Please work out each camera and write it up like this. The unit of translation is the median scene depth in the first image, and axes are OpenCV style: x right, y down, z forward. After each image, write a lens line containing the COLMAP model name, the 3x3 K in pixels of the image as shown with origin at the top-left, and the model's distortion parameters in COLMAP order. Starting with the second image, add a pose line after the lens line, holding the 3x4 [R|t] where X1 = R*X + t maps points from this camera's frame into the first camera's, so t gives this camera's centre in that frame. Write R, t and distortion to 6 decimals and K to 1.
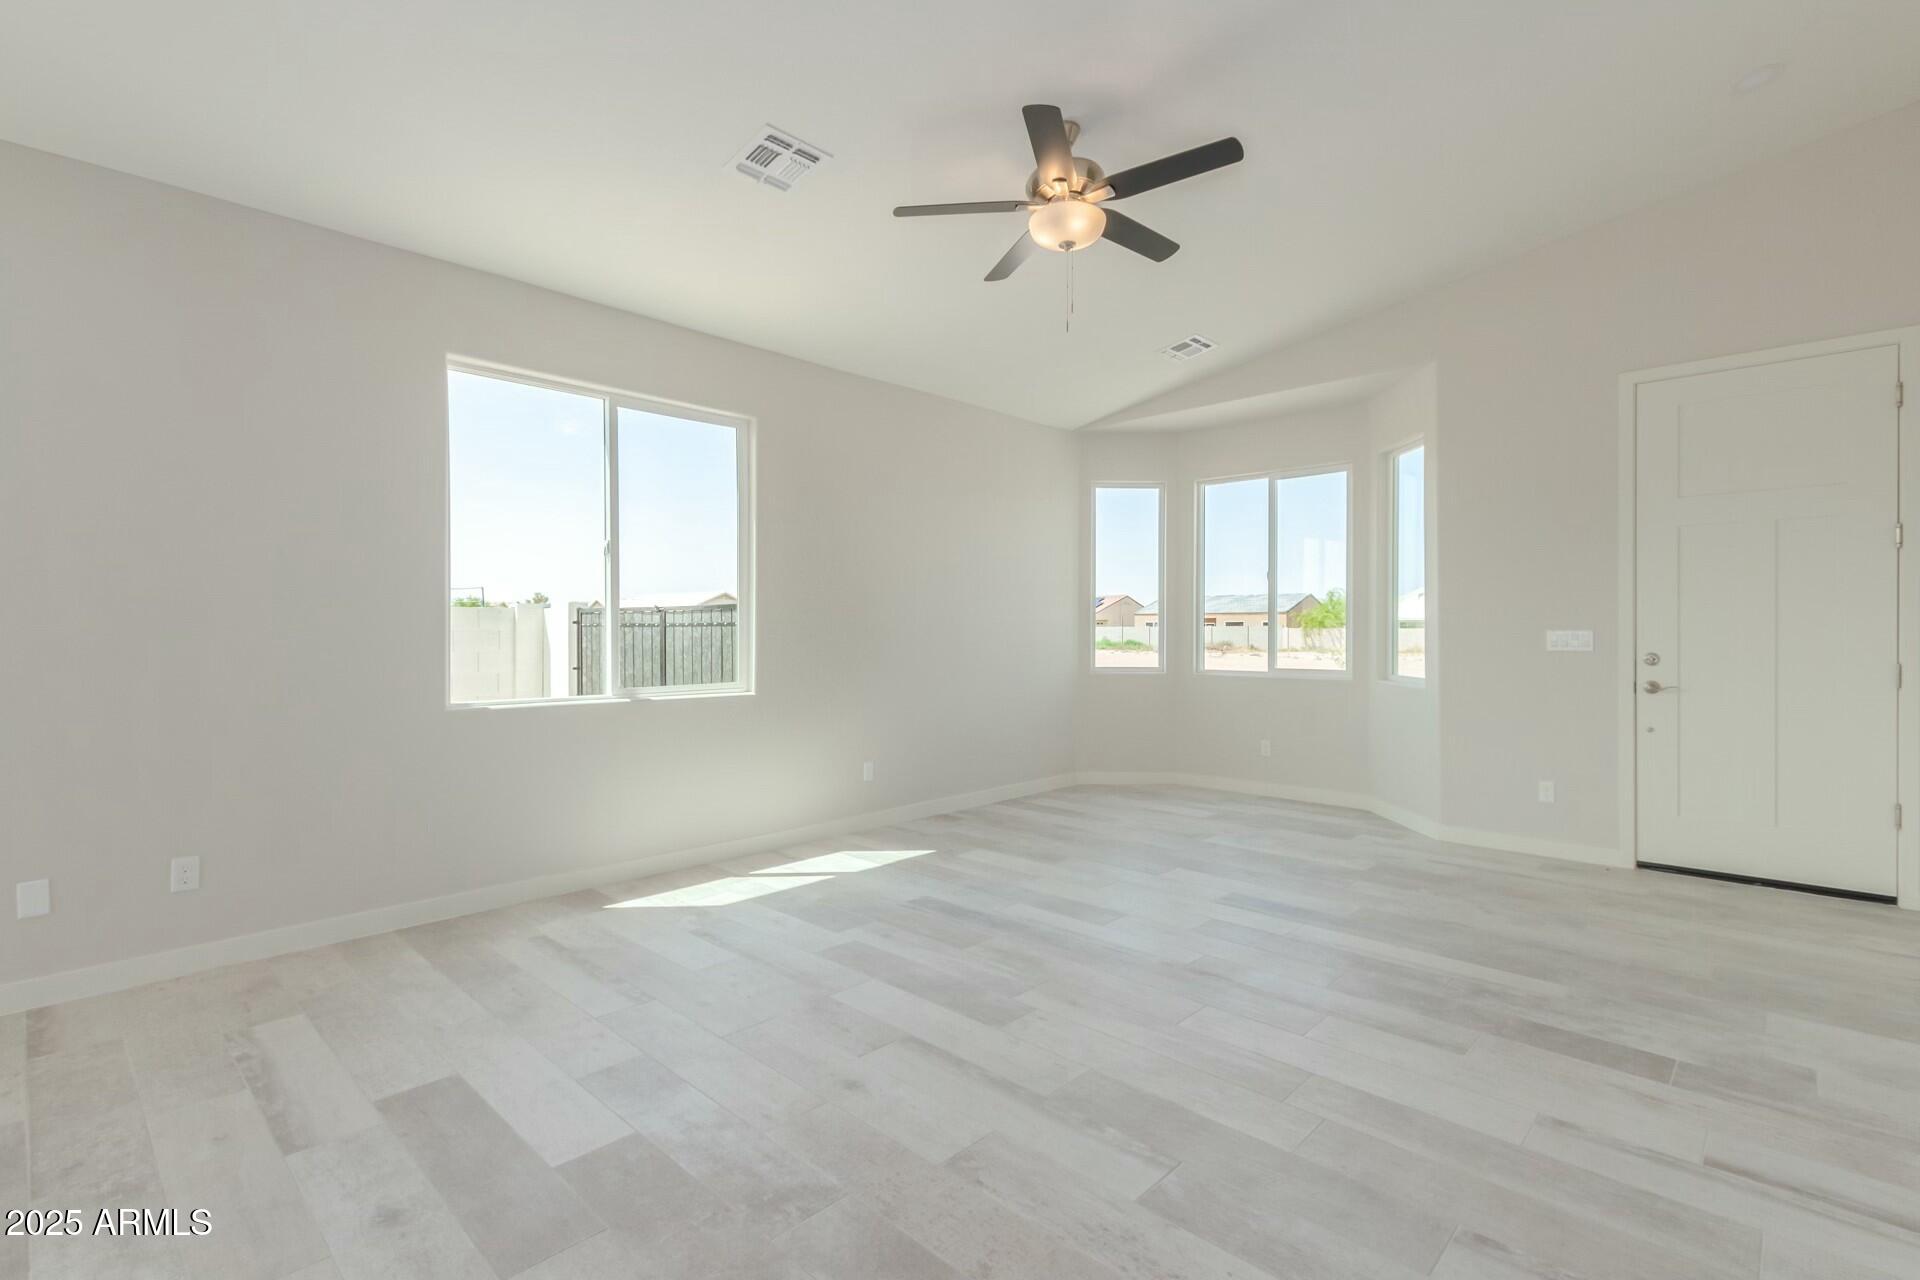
lens RADIAL K [[882.9, 0, 925.1], [0, 882.9, 644.0], [0, 0, 1]] dist [0.009663, -0.002878]
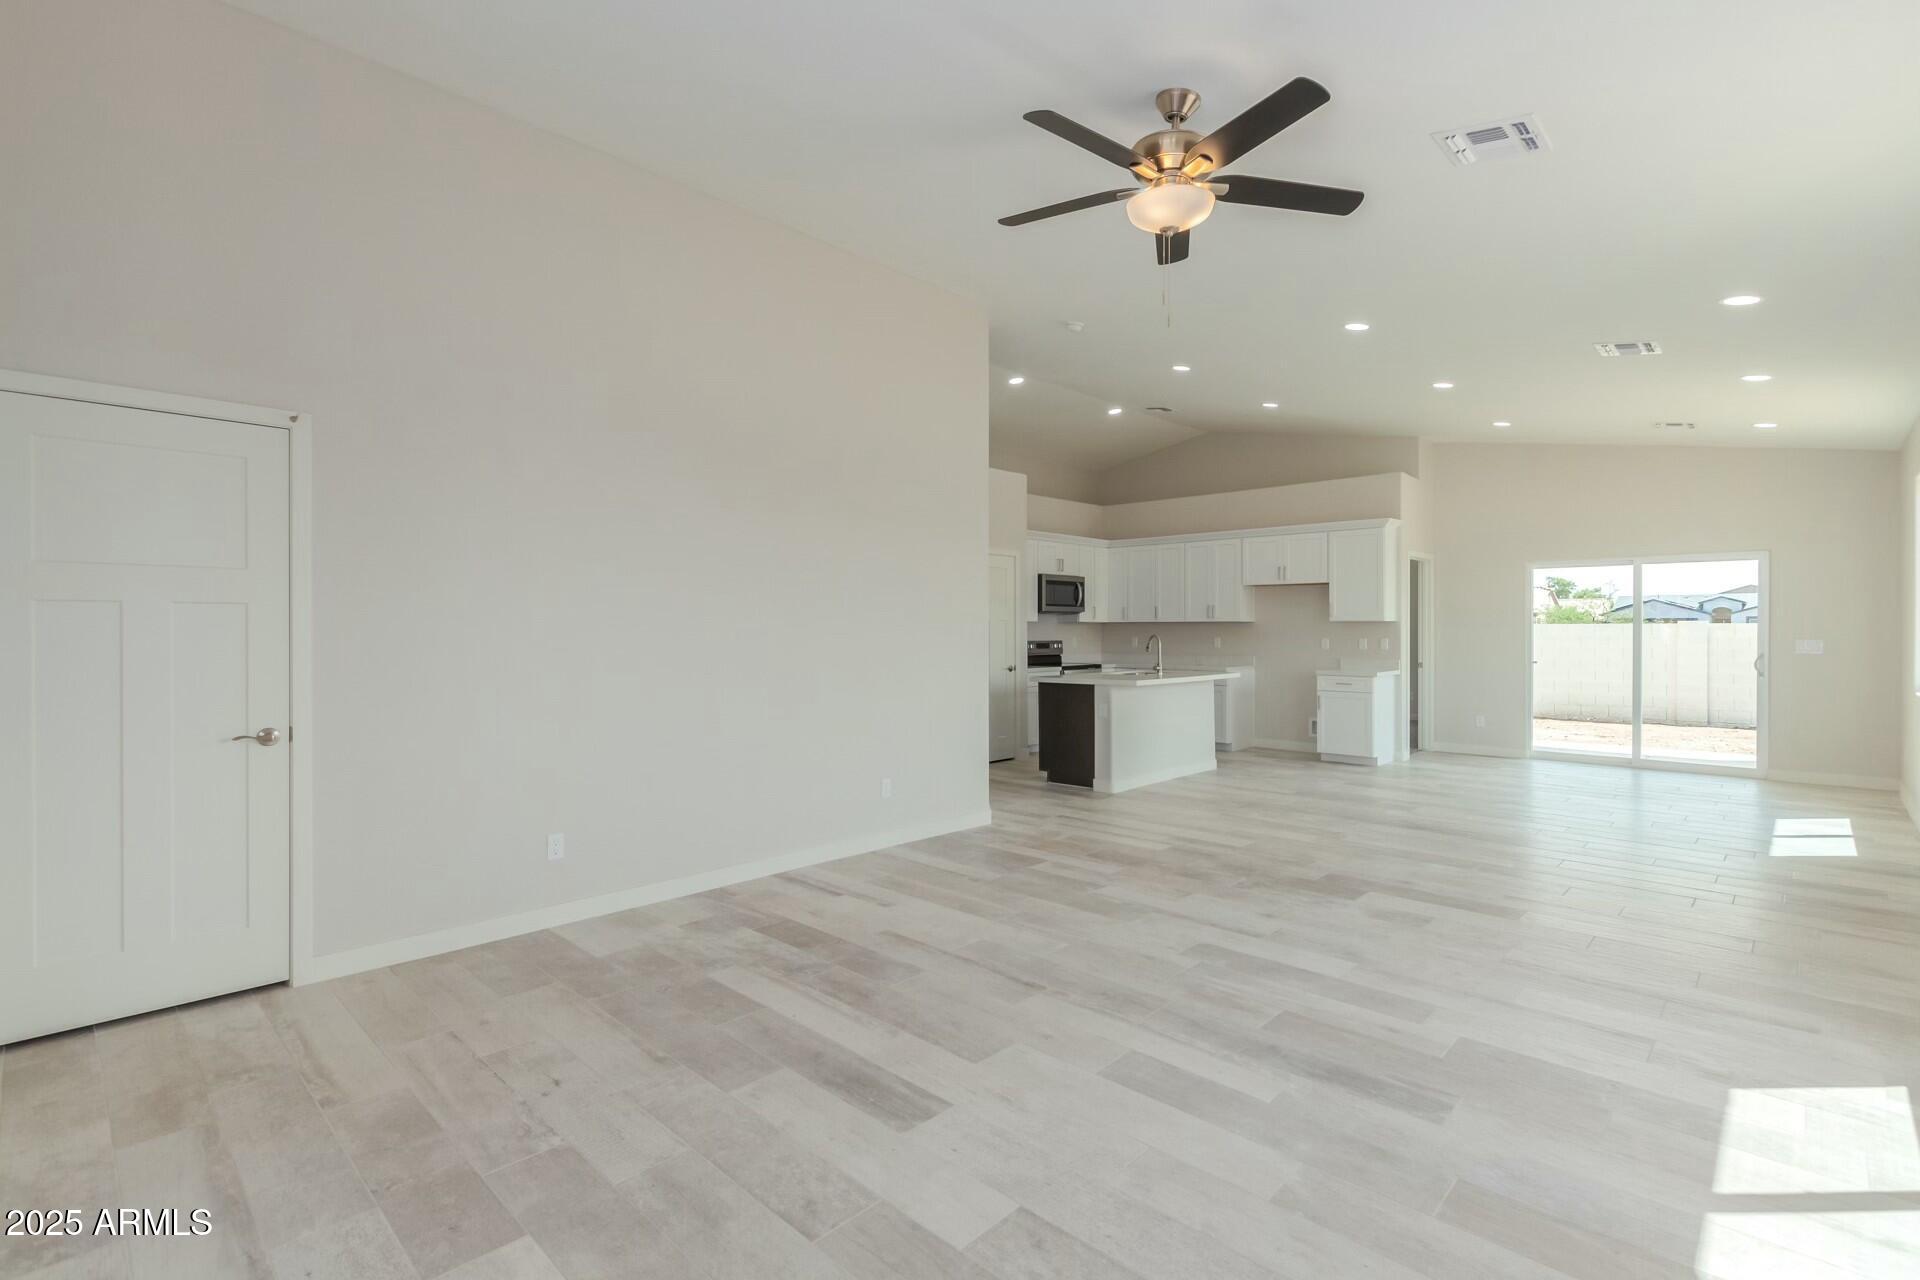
lens RADIAL K [[882.9, 0, 927.6], [0, 882.9, 632.3], [0, 0, 1]] dist [0.009663, -0.002878]
pose [[-0.999996, -0.000163, 0.002656, 0.323700], [-0.000109, 0.999795, 0.020251, -0.047682], [-0.002658, 0.020250, -0.999791, 1.523425]]
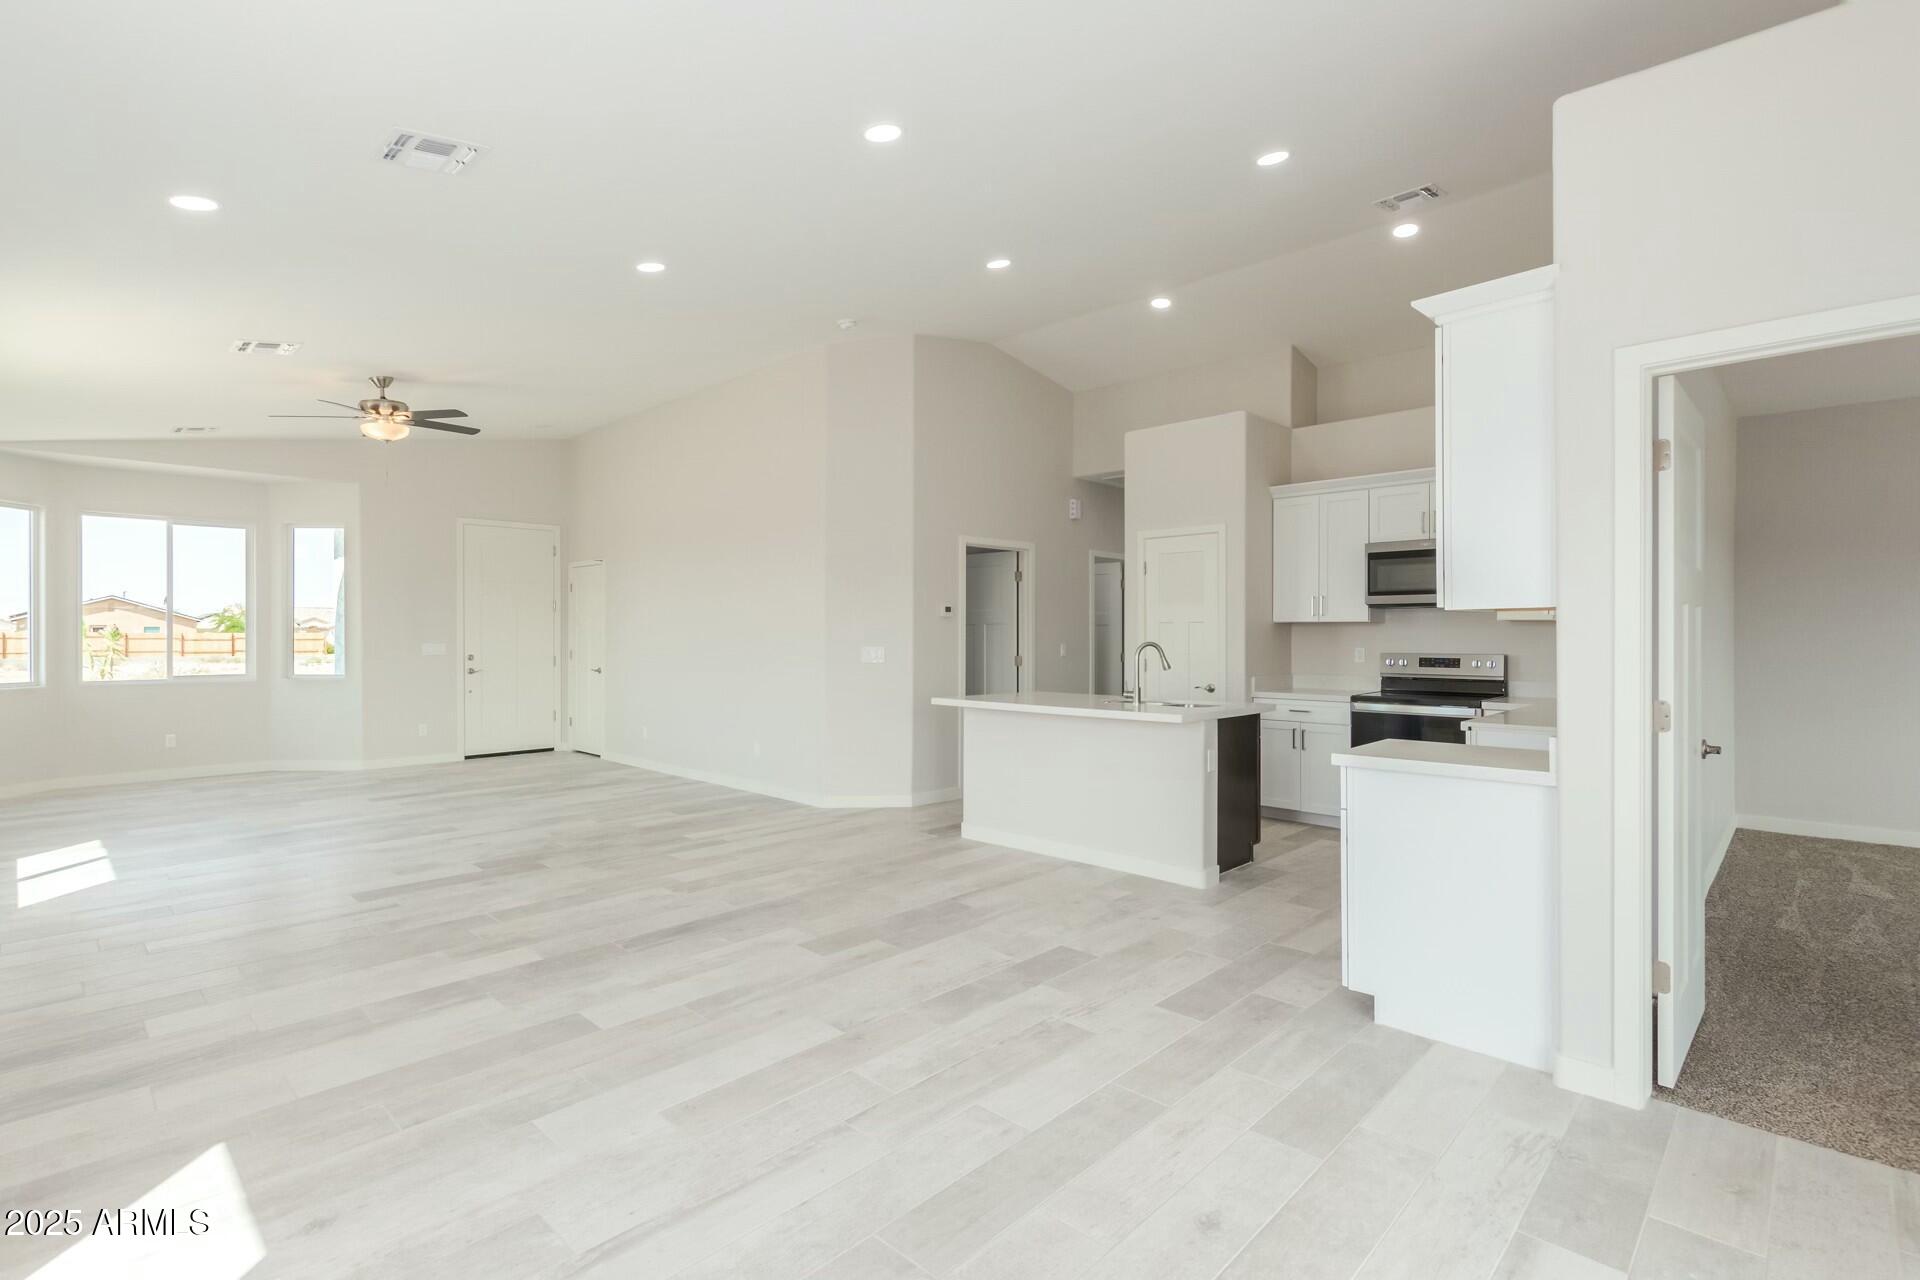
lens RADIAL K [[882.9, 0, 989.3], [0, 882.9, 638.0], [0, 0, 1]] dist [0.009663, -0.002878]
pose [[-0.035860, -0.003579, 0.999350, -1.389117], [0.016616, 0.999853, 0.004177, -0.018354], [-0.999219, 0.016755, -0.035796, -0.151790]]
